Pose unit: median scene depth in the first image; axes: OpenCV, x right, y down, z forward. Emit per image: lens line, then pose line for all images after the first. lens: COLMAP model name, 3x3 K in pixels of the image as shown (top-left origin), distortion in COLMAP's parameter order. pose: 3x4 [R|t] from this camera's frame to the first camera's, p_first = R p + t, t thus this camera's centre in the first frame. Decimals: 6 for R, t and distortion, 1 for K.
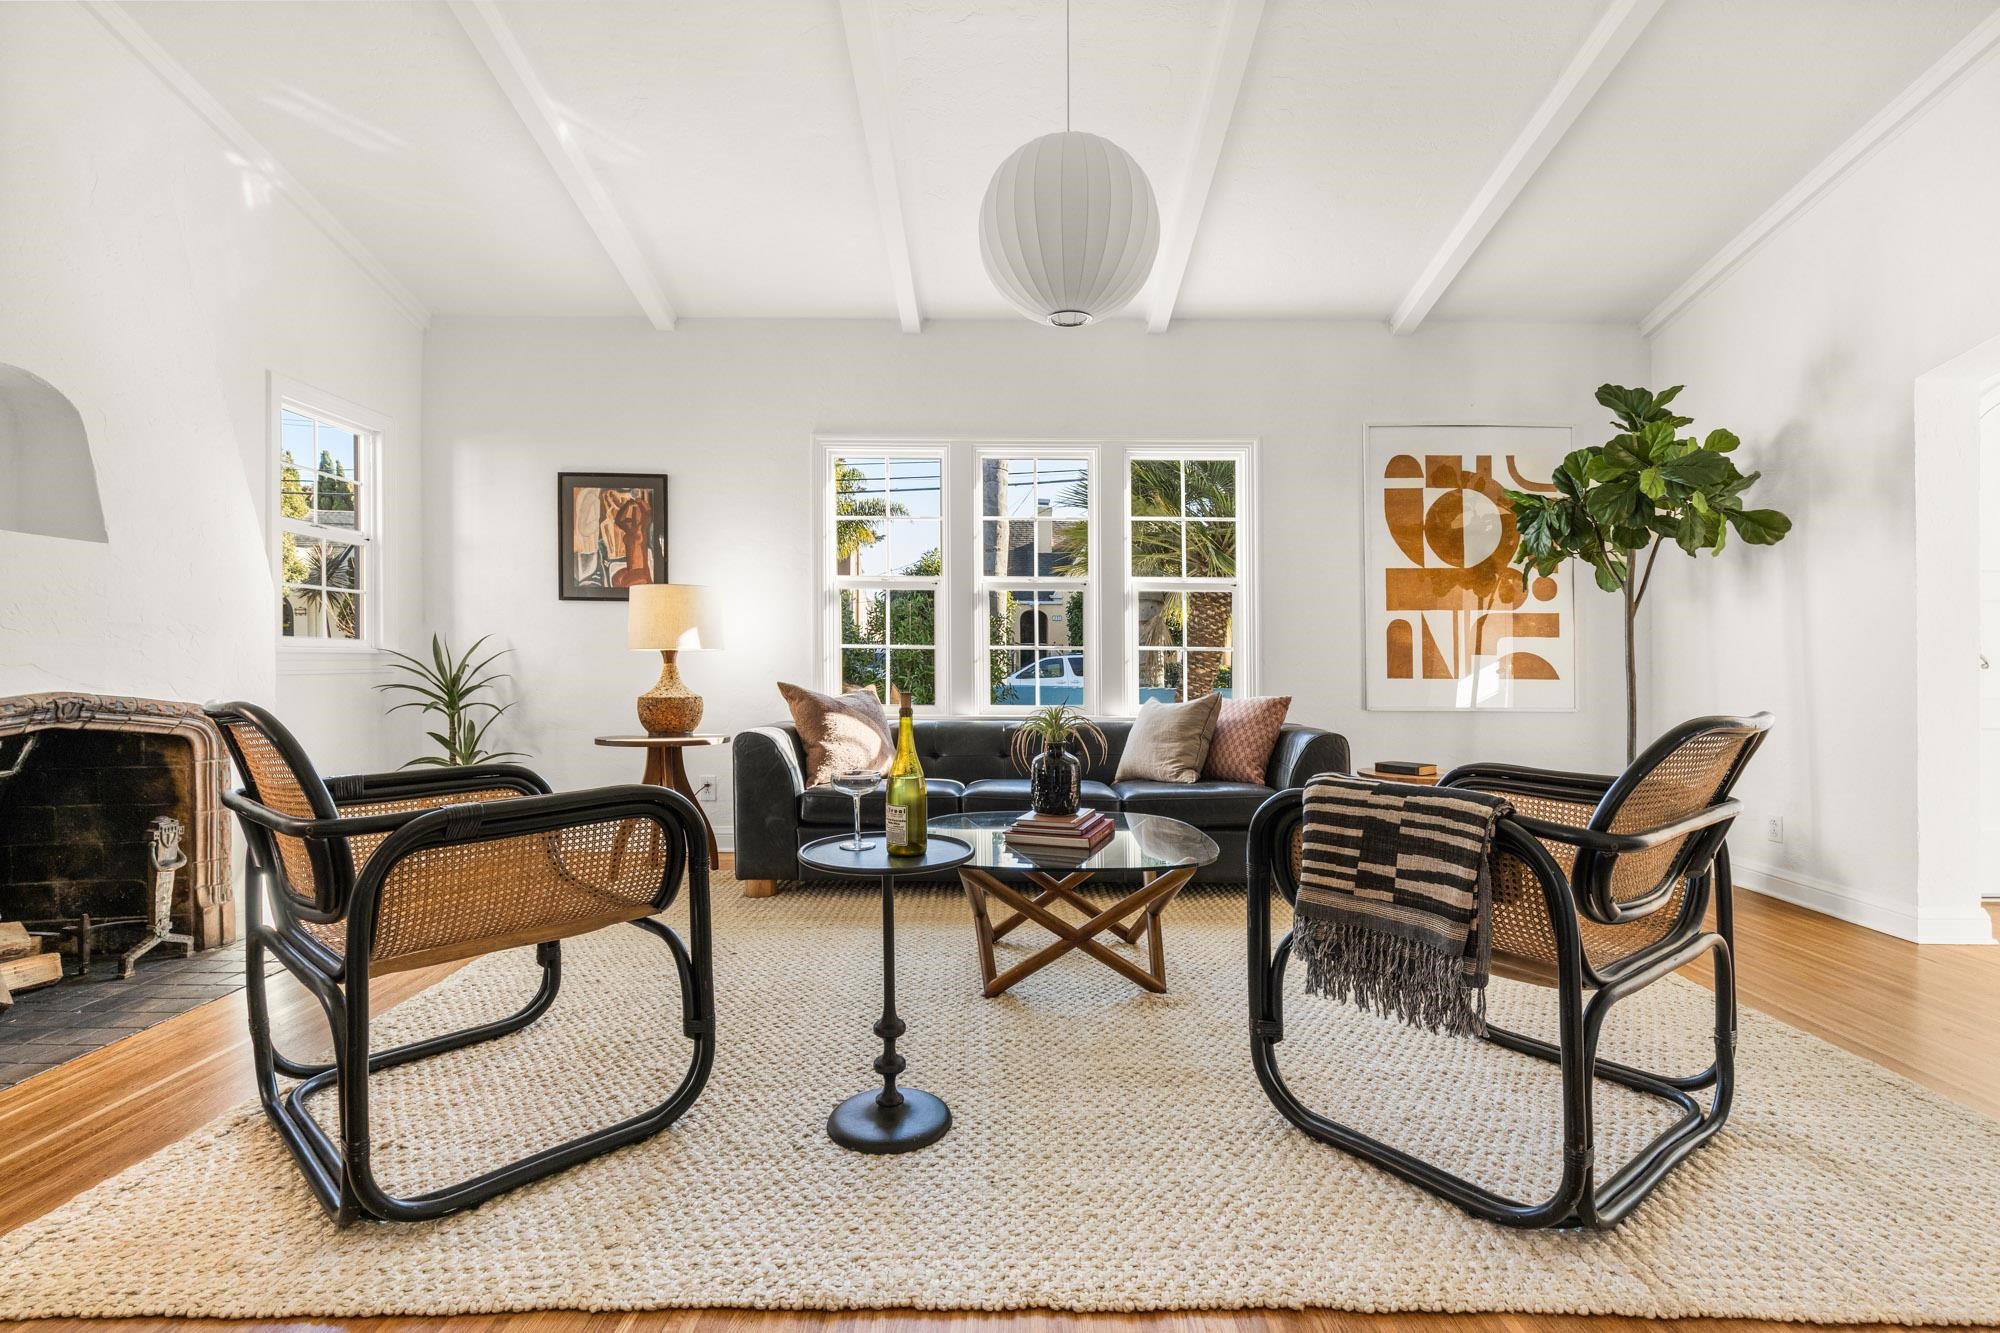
lens RADIAL K [[905.8, 0, 1005.0], [0, 905.8, 674.8], [0, 0, 1]] dist [0.000518, 0.000029]
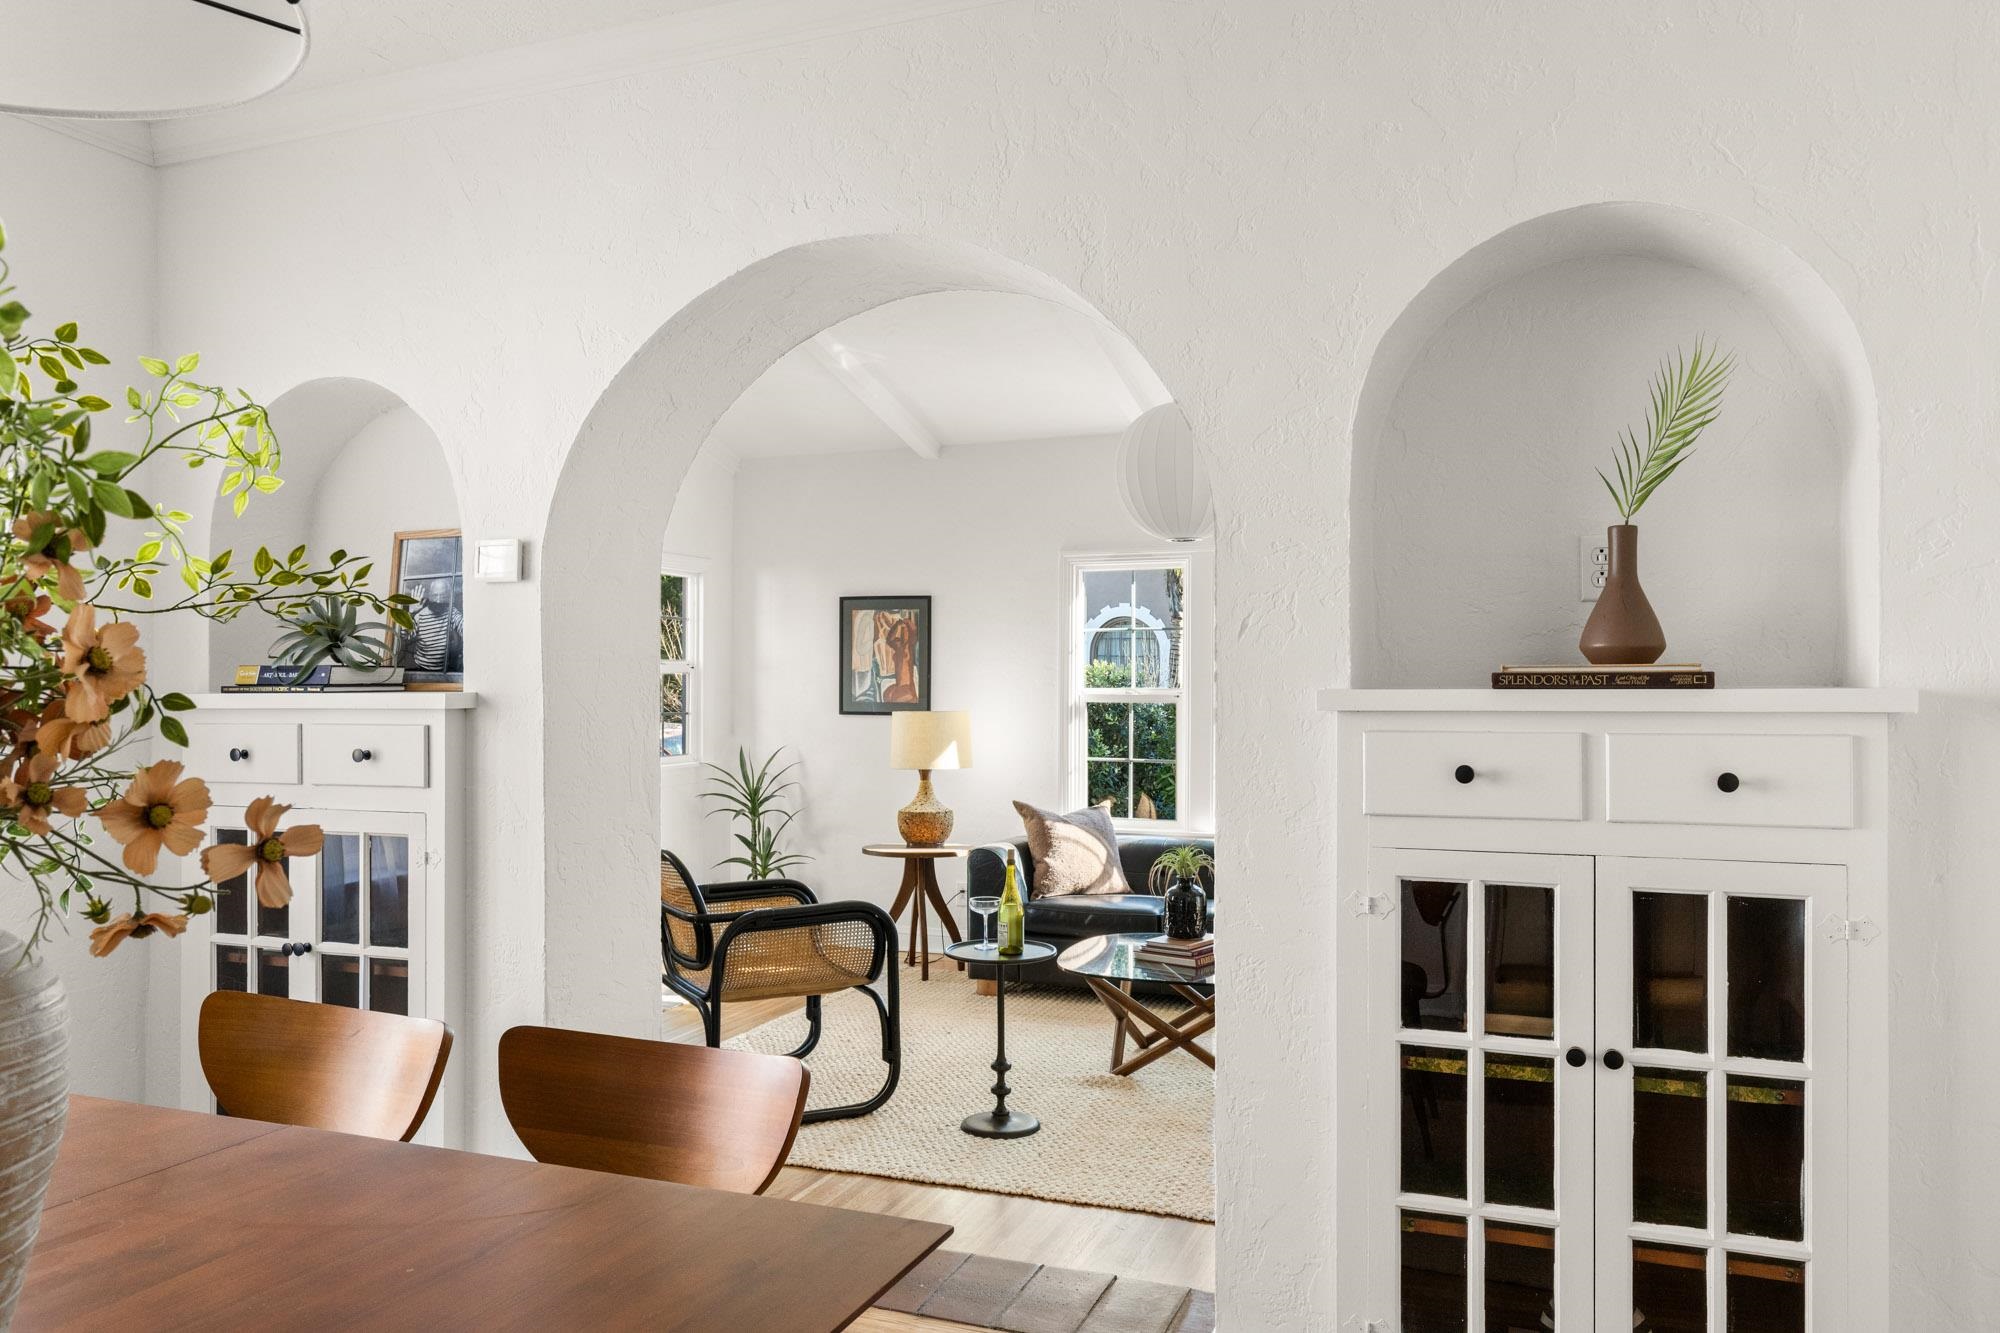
lens RADIAL K [[1362.7, 0, 1000.0], [0, 1362.7, 666.5], [0, 0, 1]] dist [0.004950, 0.000516]
pose [[0.934184, -0.010401, -0.356640, 0.315005], [-0.002011, 0.999406, -0.034413, -0.095659], [0.356786, 0.032865, 0.933608, -0.534566]]
